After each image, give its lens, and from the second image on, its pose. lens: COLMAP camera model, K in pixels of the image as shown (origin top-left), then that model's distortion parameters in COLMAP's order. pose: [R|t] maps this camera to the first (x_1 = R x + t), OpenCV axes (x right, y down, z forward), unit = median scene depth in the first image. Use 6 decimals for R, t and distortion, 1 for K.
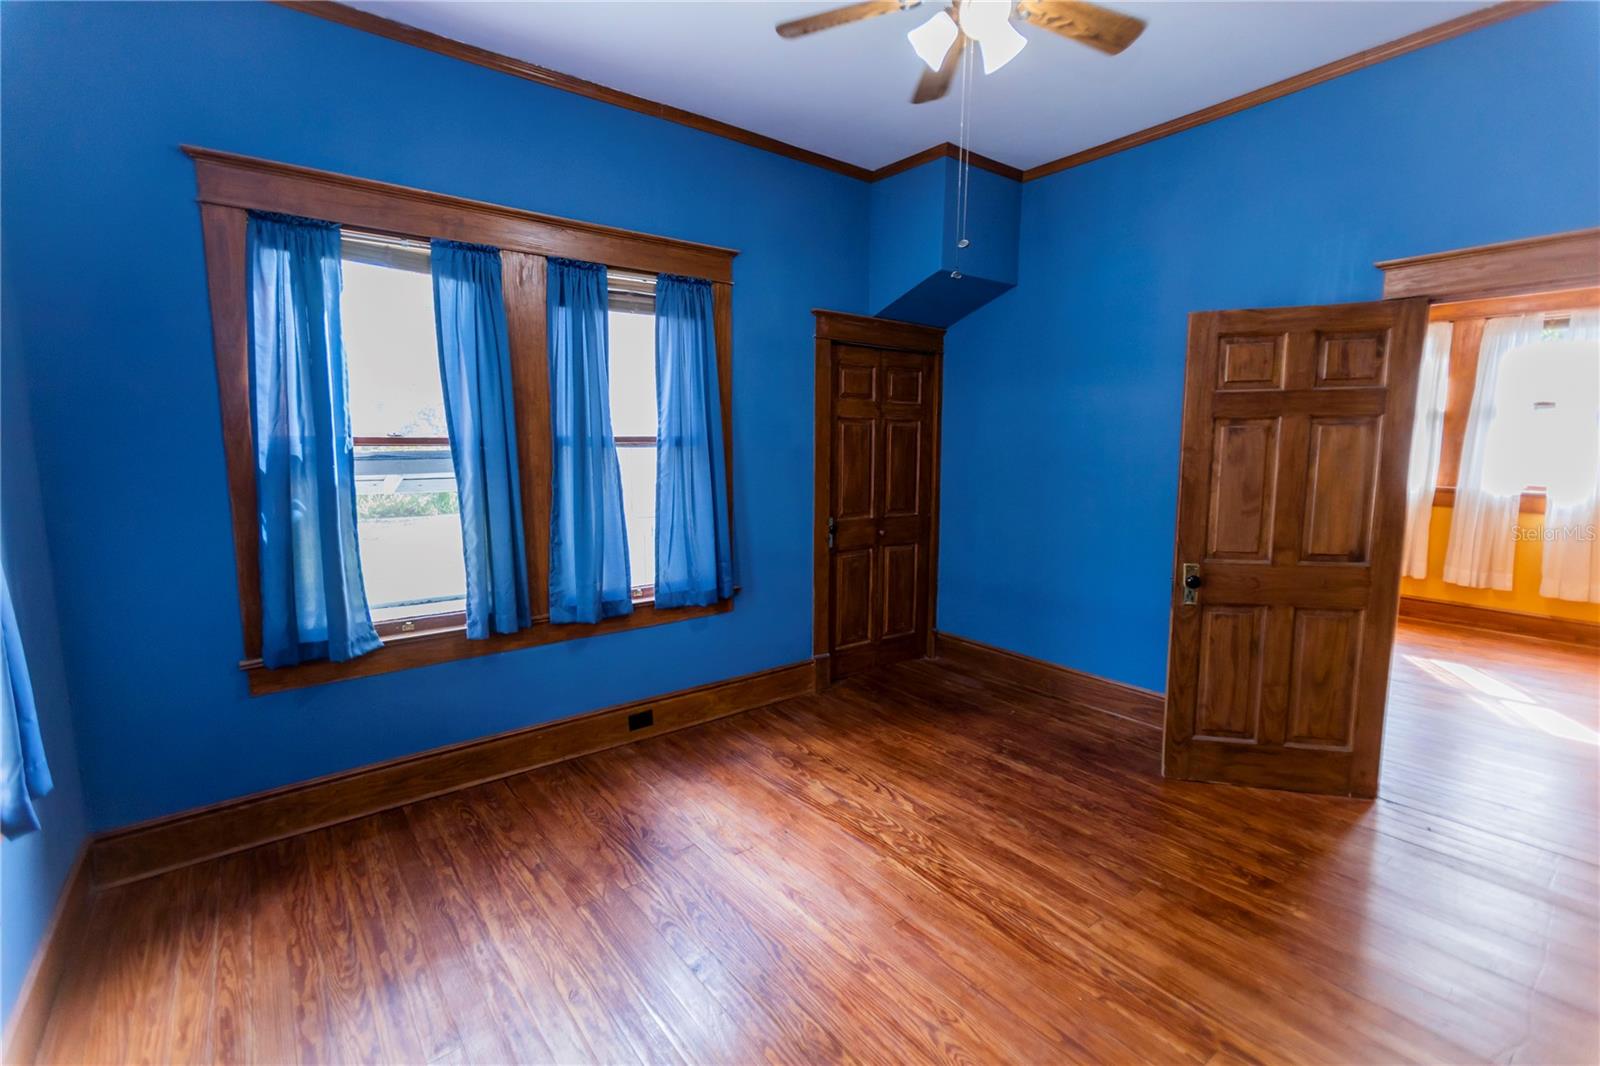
lens RADIAL K [[712.1, 0, 797.4], [0, 712.1, 531.2], [0, 0, 1]] dist [-0.008298, 0.008078]
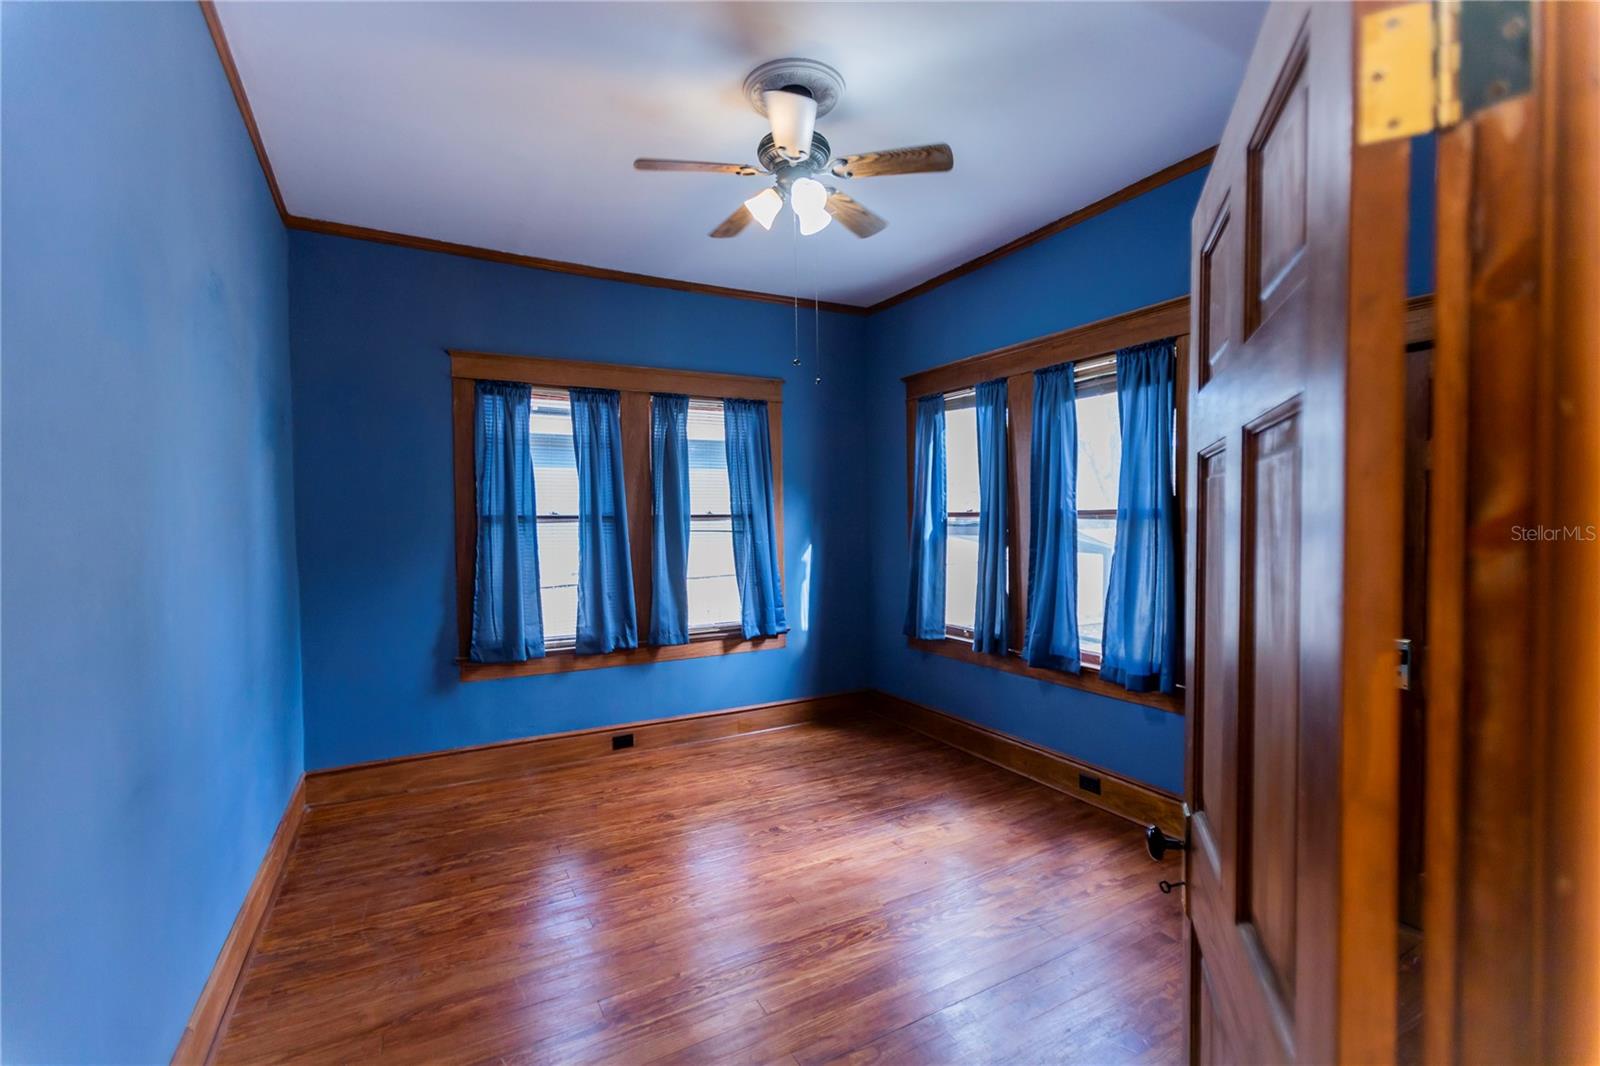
lens RADIAL K [[712.1, 0, 797.5], [0, 712.1, 534.4], [0, 0, 1]] dist [-0.008298, 0.008078]
pose [[-0.156221, 0.030431, -0.987253, 1.057435], [-0.113523, 0.992348, 0.048552, -0.116362], [0.981177, 0.119661, -0.151571, 0.870685]]
